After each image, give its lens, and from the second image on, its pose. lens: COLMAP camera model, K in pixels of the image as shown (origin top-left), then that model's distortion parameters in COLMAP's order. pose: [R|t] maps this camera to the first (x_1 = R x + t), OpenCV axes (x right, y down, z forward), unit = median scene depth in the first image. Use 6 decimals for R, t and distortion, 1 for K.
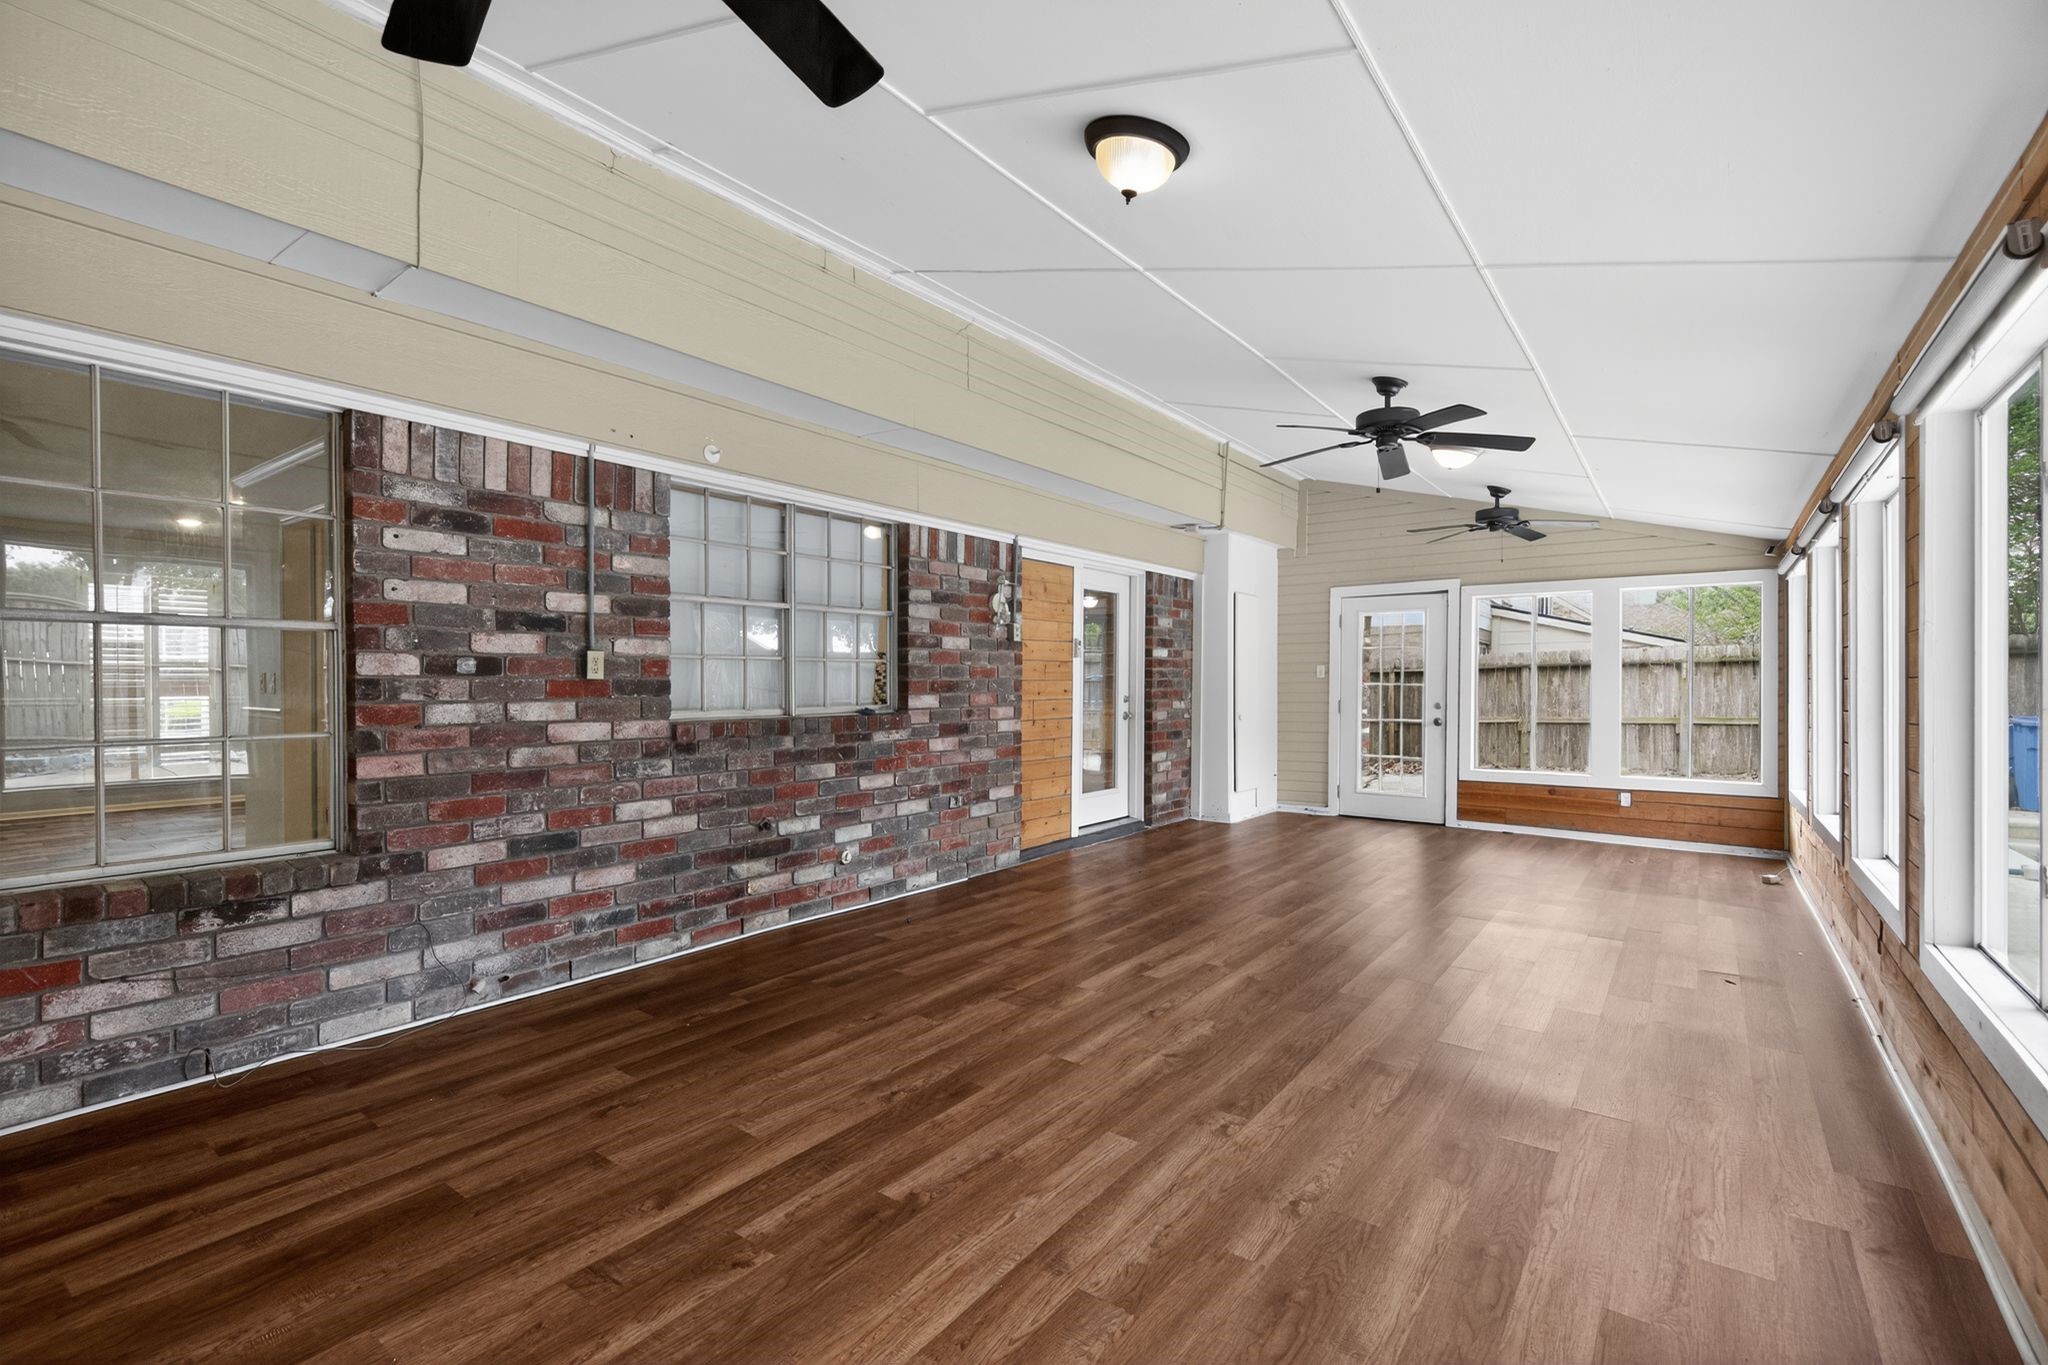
lens RADIAL K [[932.5, 0, 1020.3], [0, 932.5, 684.7], [0, 0, 1]] dist [0.003557, 0.000684]
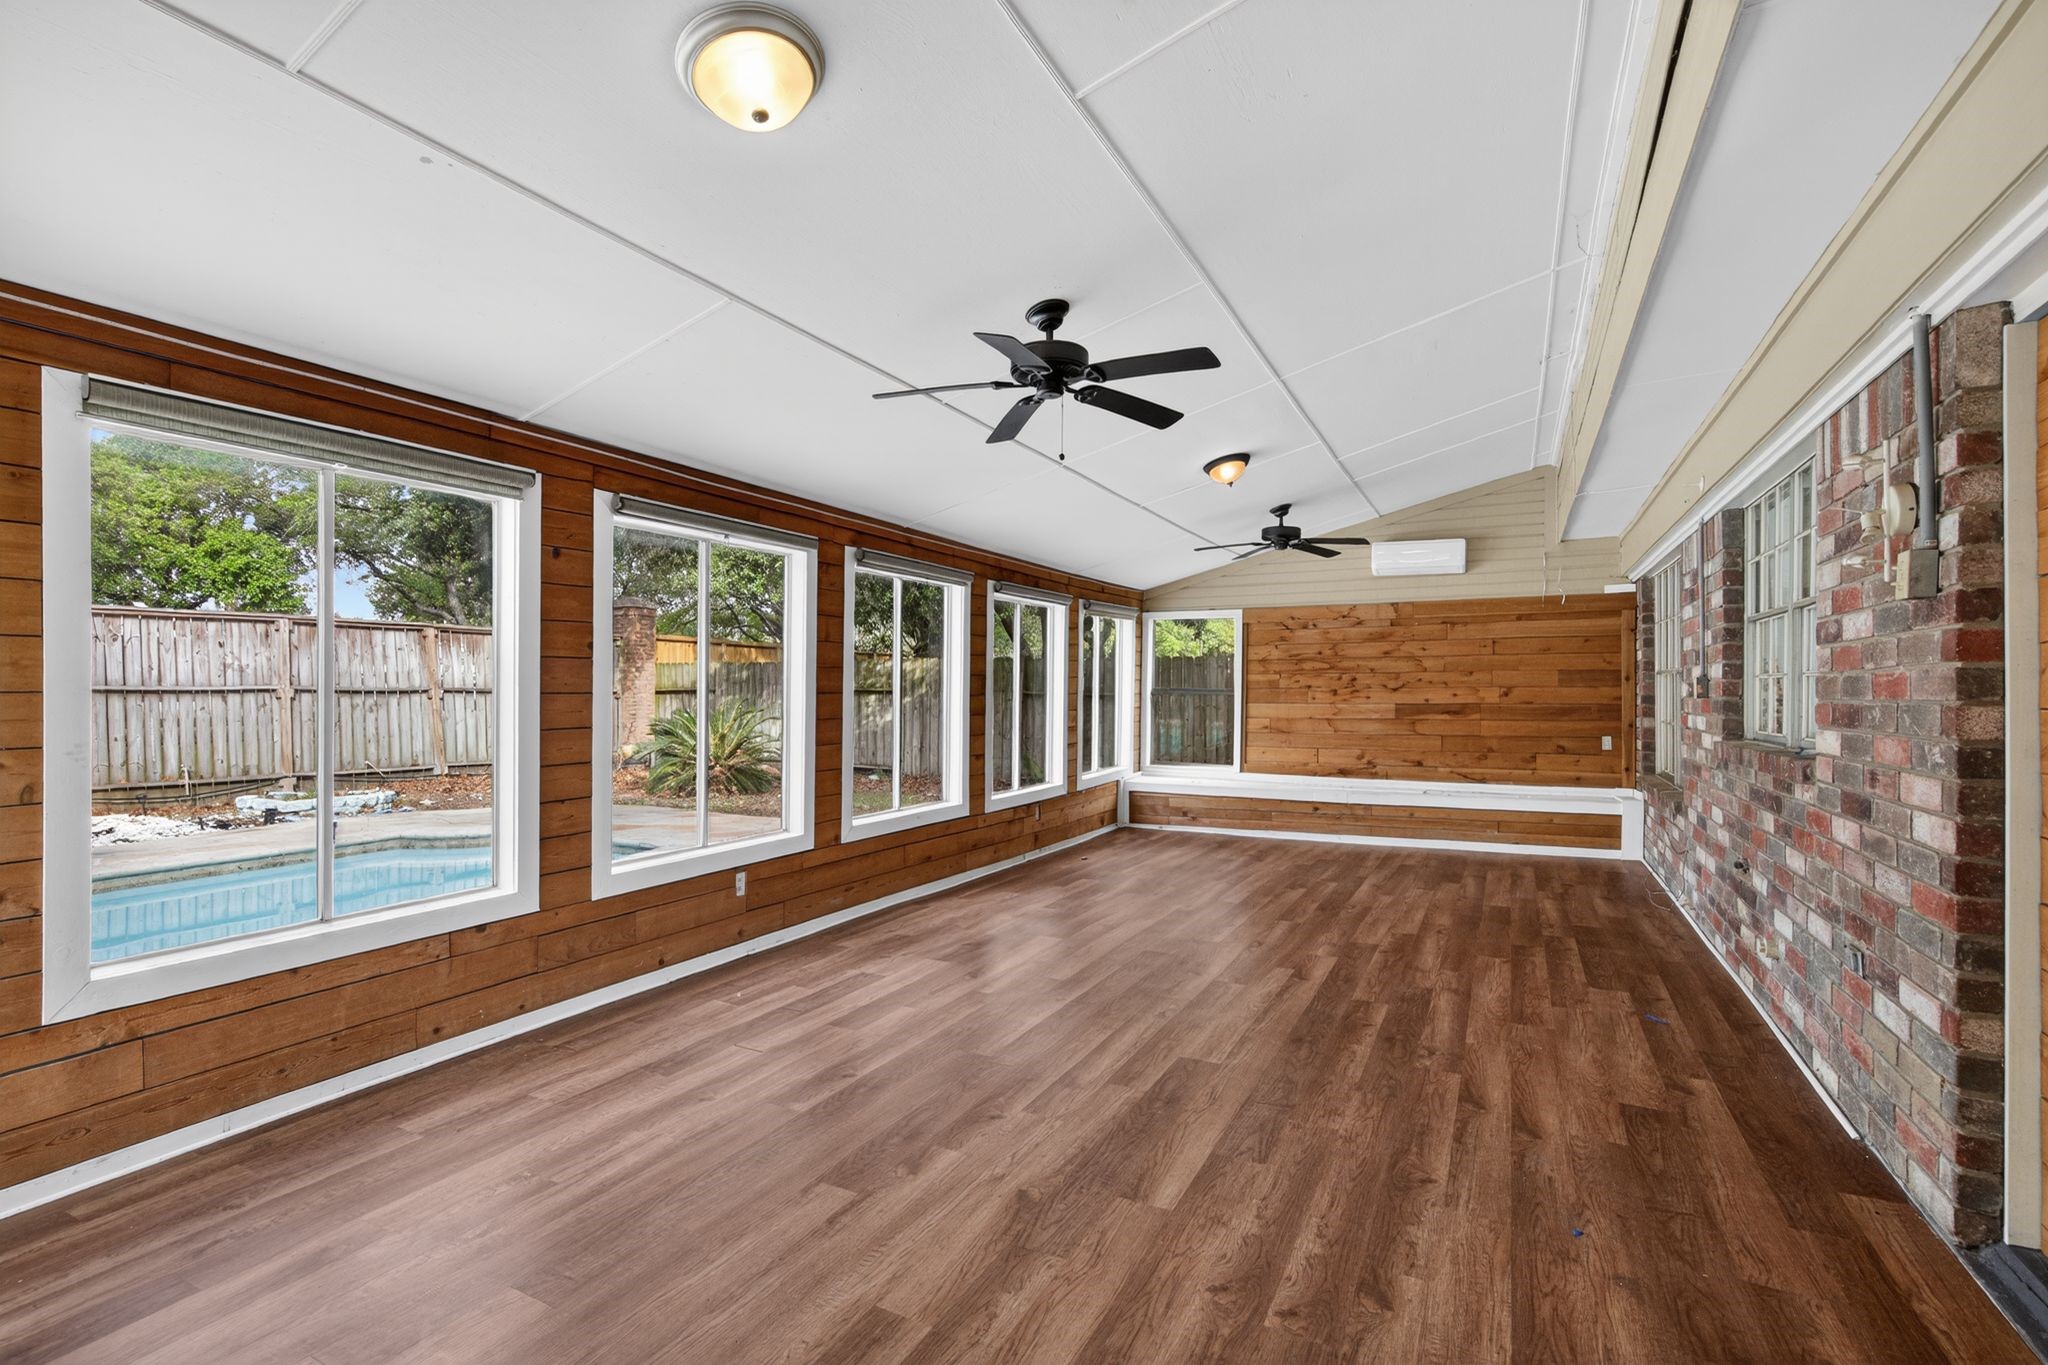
lens RADIAL K [[932.5, 0, 1026.7], [0, 932.5, 693.5], [0, 0, 1]] dist [0.003557, 0.000684]
pose [[-0.988031, -0.007609, -0.154066, 0.554201], [-0.008904, 0.999931, 0.007721, -0.012962], [0.153996, 0.009000, -0.988030, 1.847007]]
